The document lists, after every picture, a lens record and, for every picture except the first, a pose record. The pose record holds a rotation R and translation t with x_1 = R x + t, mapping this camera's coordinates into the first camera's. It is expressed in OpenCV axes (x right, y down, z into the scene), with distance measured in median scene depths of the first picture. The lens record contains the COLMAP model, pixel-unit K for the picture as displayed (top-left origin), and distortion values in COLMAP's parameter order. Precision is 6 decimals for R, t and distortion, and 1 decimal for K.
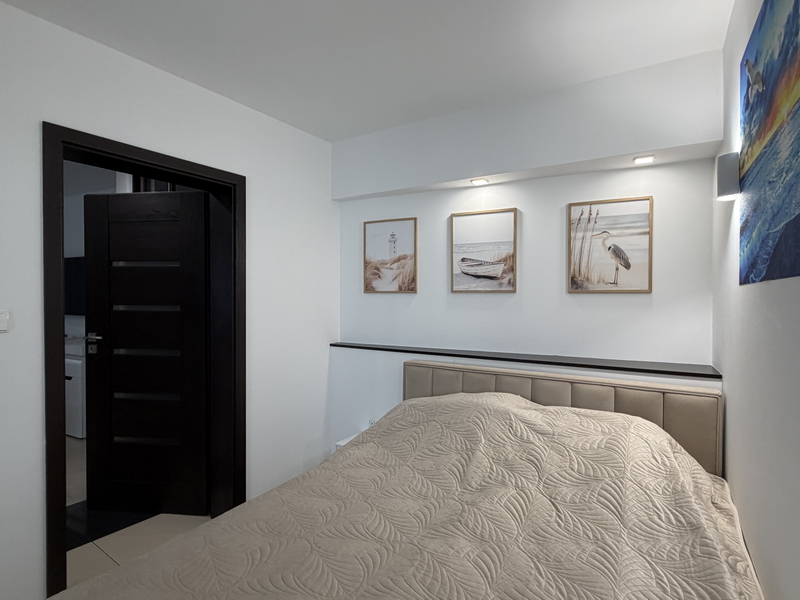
lens RADIAL K [[425.4, 0, 406.7], [0, 425.4, 300.2], [0, 0, 1]] dist [0.000570, -0.000379]
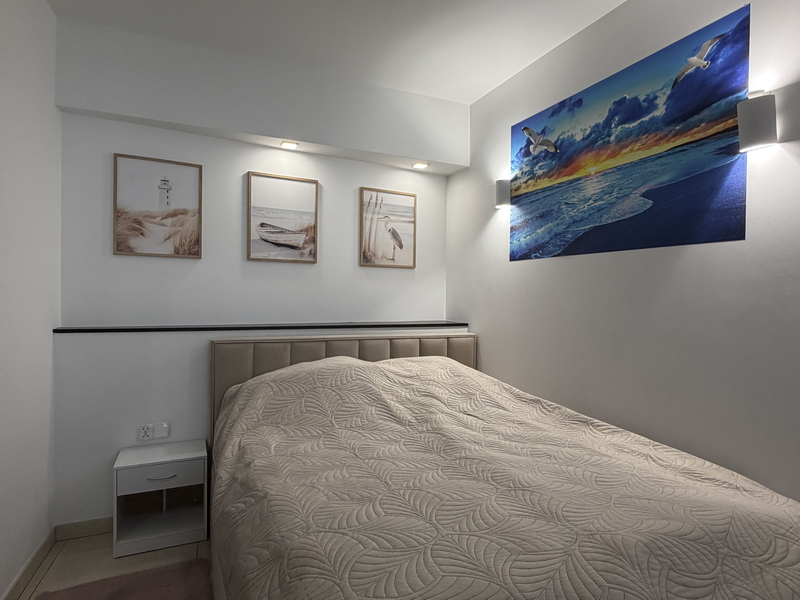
lens RADIAL K [[458.9, 0, 411.7], [0, 458.9, 300.9], [0, 0, 1]] dist [0.002897, 0.000942]
pose [[0.560318, -0.010025, 0.828217, -0.543140], [-0.004177, 0.999880, 0.014928, 0.056124], [-0.828267, -0.011824, 0.560209, 0.192689]]
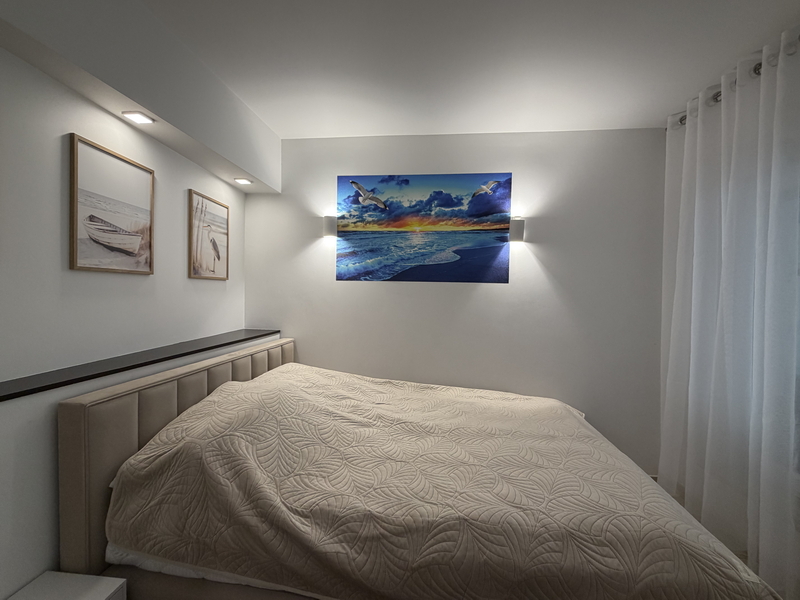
lens RADIAL K [[343.6, 0, 399.0], [0, 343.6, 301.1], [0, 0, 1]] dist [-0.001054, 0.000378]
pose [[-0.403064, -0.036916, 0.914427, -0.553320], [-0.014837, 0.999318, 0.033803, 0.003254], [-0.915052, 0.000058, -0.403337, 0.848172]]
